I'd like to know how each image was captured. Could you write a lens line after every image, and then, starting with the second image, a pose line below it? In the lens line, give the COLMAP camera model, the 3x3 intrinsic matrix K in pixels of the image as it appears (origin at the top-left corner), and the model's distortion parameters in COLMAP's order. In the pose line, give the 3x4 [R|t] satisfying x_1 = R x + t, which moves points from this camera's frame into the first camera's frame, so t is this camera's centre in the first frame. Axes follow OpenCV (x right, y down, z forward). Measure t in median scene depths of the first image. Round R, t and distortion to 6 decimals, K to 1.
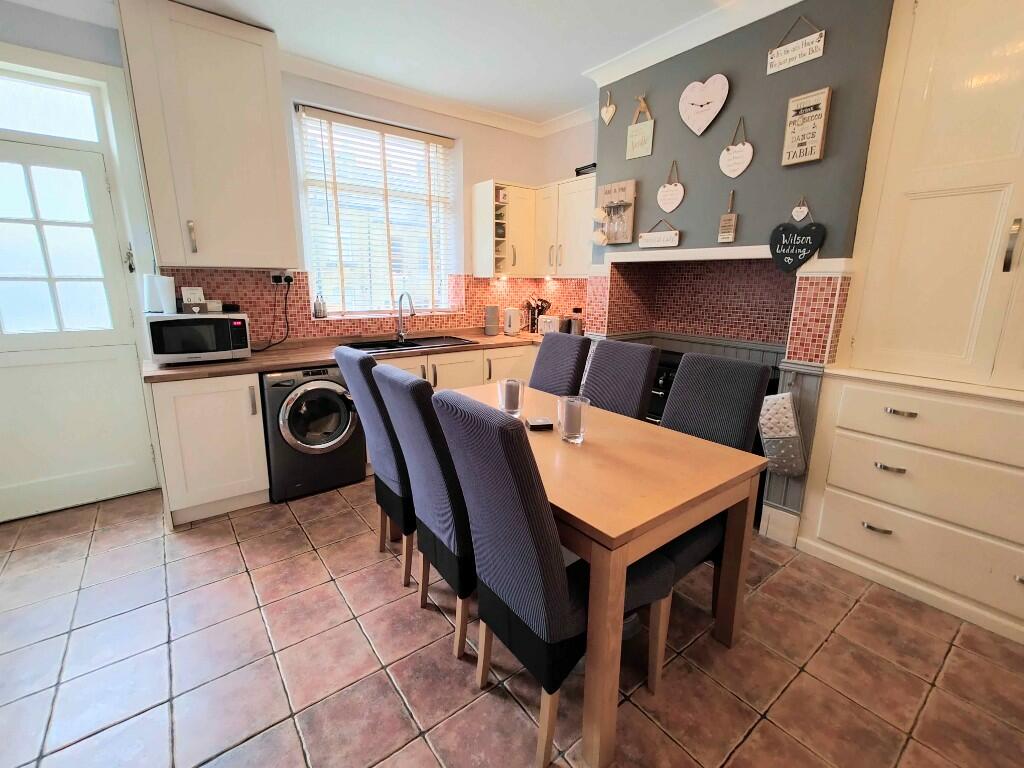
lens RADIAL K [[447.9, 0, 506.5], [0, 447.9, 381.5], [0, 0, 1]] dist [0.001694, -0.000504]
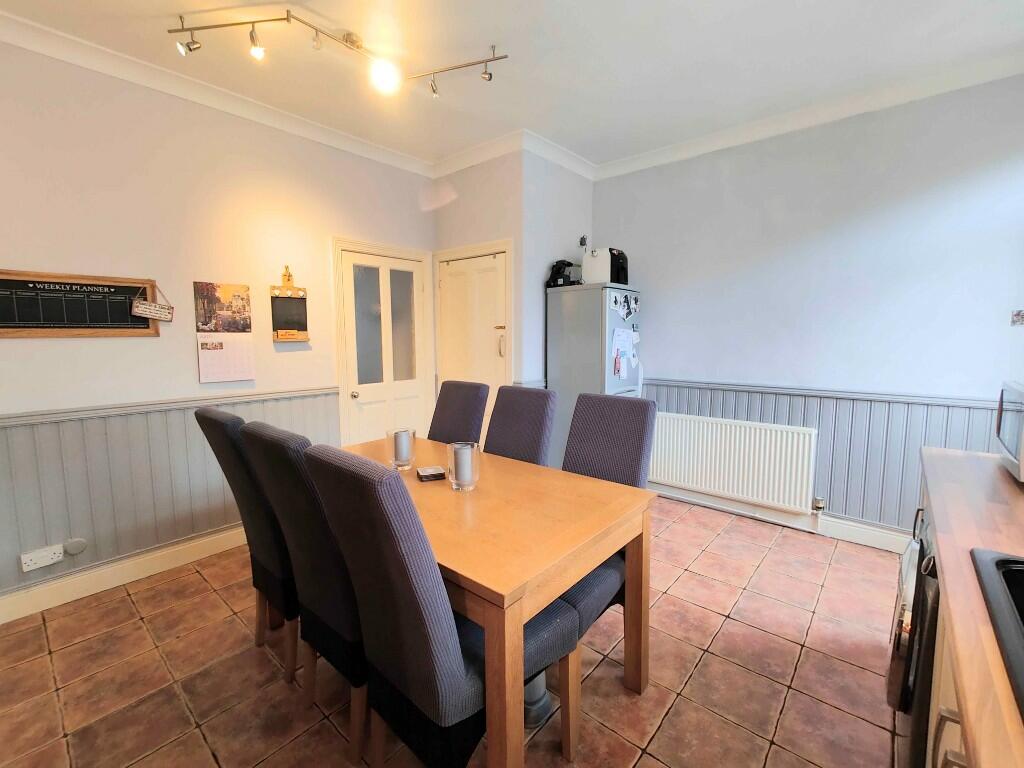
lens RADIAL K [[447.9, 0, 507.5], [0, 447.9, 382.5], [0, 0, 1]] dist [0.001694, -0.000504]
pose [[-0.980339, 0.016213, -0.196652, 0.068773], [-0.048461, 0.946311, 0.319604, -0.283763], [0.191276, 0.322850, -0.926920, 1.295410]]
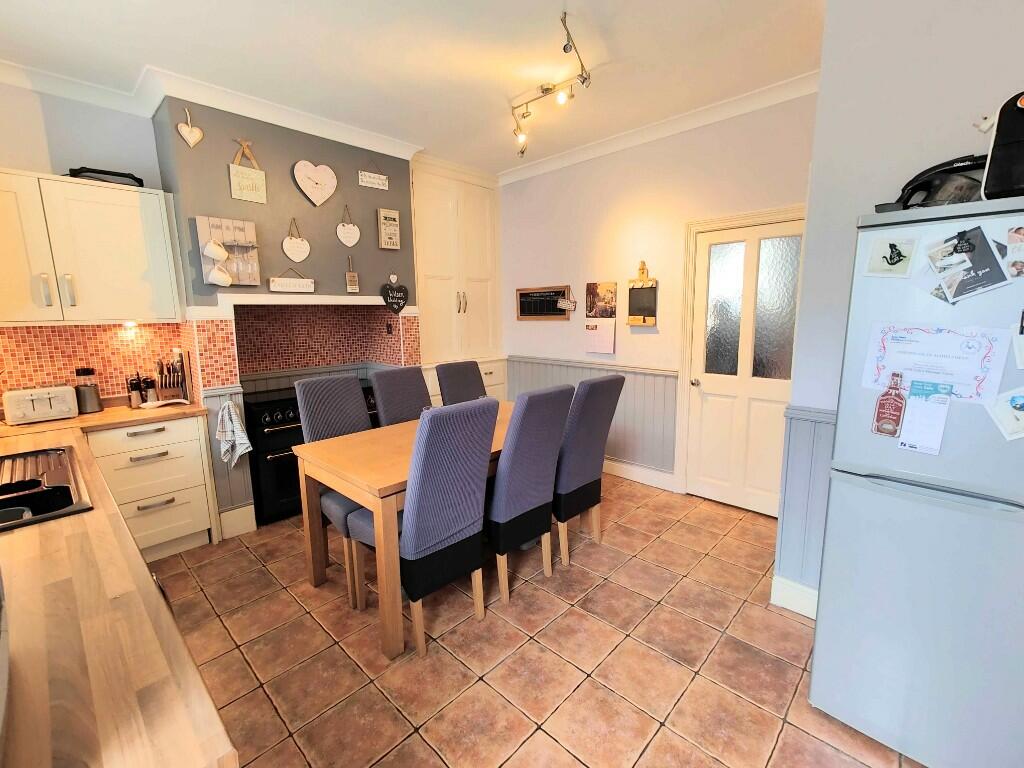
lens RADIAL K [[447.9, 0, 512.2], [0, 447.9, 380.9], [0, 0, 1]] dist [0.001694, -0.000504]
pose [[-0.153154, -0.160268, 0.975119, -0.861360], [0.231896, 0.953378, 0.193117, -0.184904], [-0.960608, 0.255703, -0.108848, 0.677732]]
